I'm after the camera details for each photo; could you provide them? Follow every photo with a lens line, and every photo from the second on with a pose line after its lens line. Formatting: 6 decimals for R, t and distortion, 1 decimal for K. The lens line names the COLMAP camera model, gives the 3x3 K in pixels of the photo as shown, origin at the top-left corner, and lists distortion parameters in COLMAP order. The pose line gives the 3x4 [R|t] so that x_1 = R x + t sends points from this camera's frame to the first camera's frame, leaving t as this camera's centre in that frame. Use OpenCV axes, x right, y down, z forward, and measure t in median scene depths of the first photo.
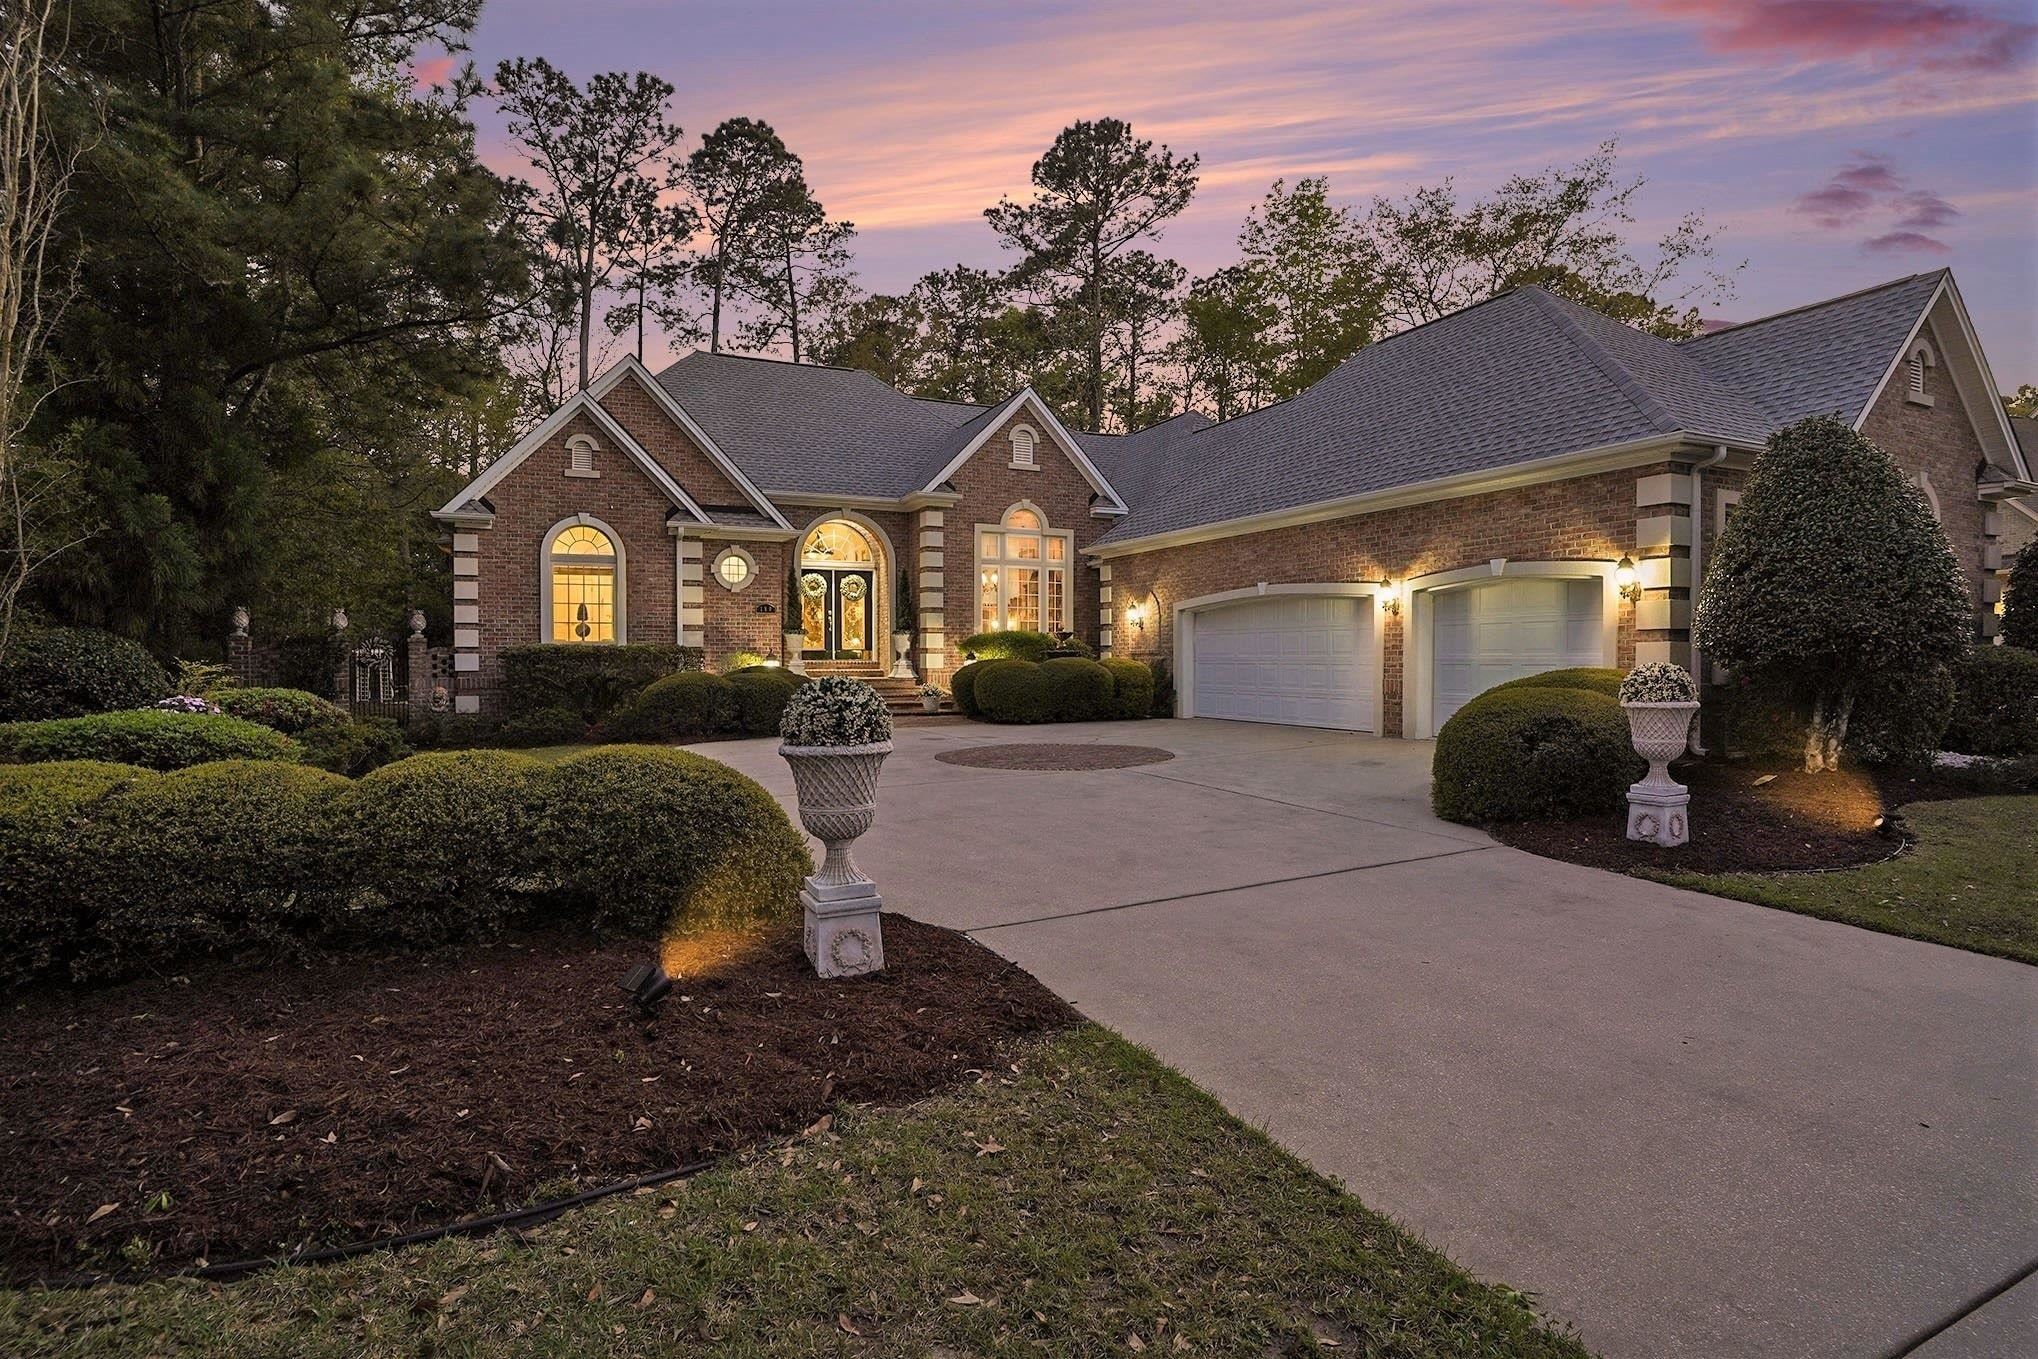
lens RADIAL K [[1014.0, 0, 1027.0], [0, 1014.0, 707.5], [0, 0, 1]] dist [-0.084295, 0.050406]
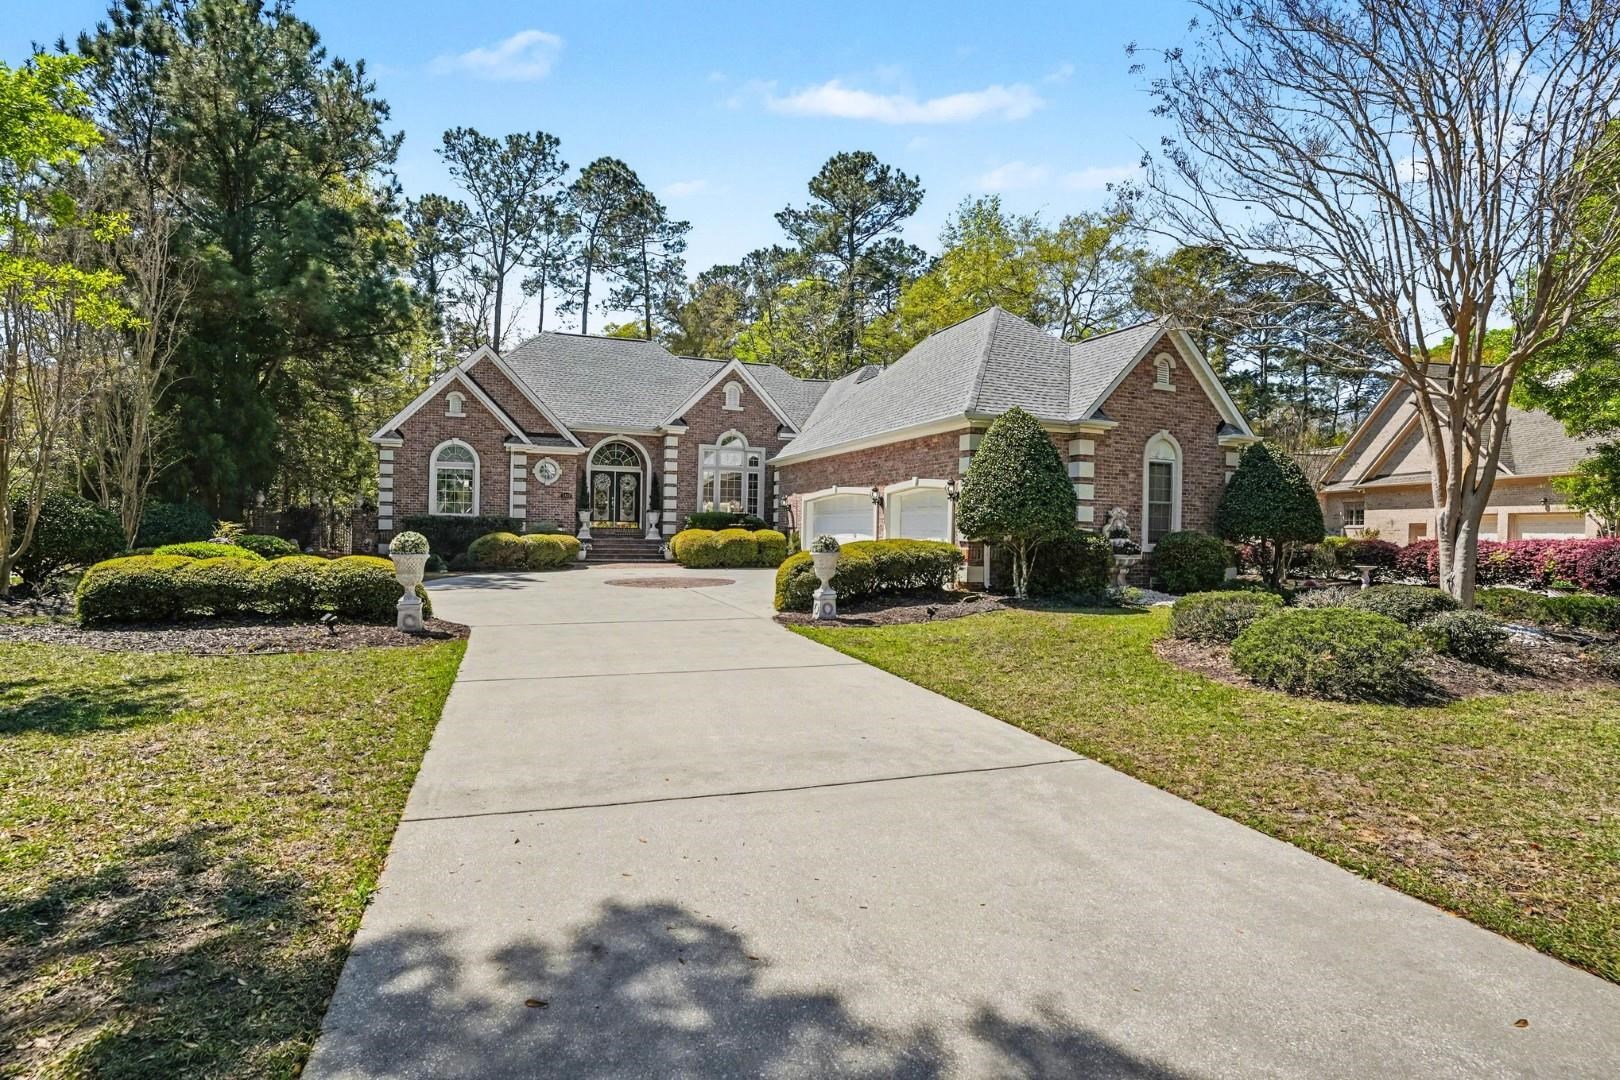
lens RADIAL K [[819.7, 0, 810.0], [0, 819.7, 540.0], [0, 0, 1]] dist [-0.066554, 0.000339]
pose [[0.995390, 0.020814, -0.093622, 0.243703], [-0.024137, 0.999113, -0.034503, 0.009562], [0.092820, 0.036604, 0.995010, -0.258762]]
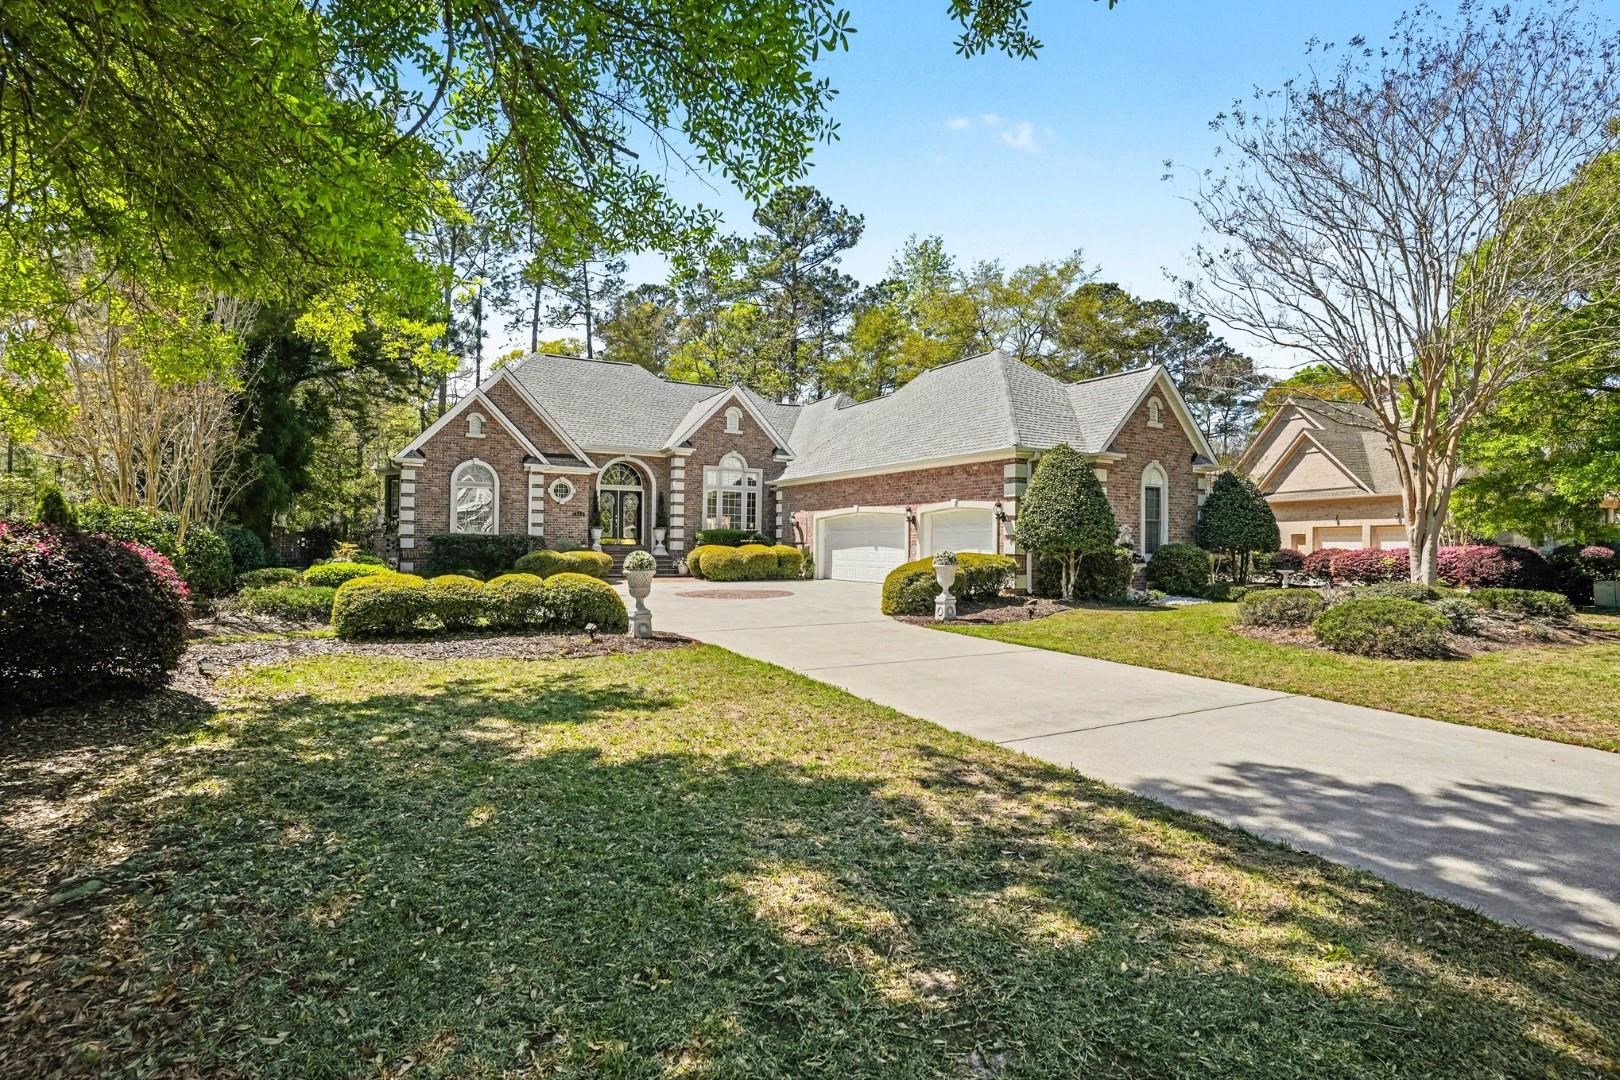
lens RADIAL K [[819.7, 0, 810.0], [0, 819.7, 540.0], [0, 0, 1]] dist [-0.066554, 0.000339]
pose [[0.998115, 0.011740, 0.060238, 0.045108], [-0.008565, 0.998574, -0.052698, 0.014713], [-0.060771, 0.052083, 0.996792, -0.370791]]
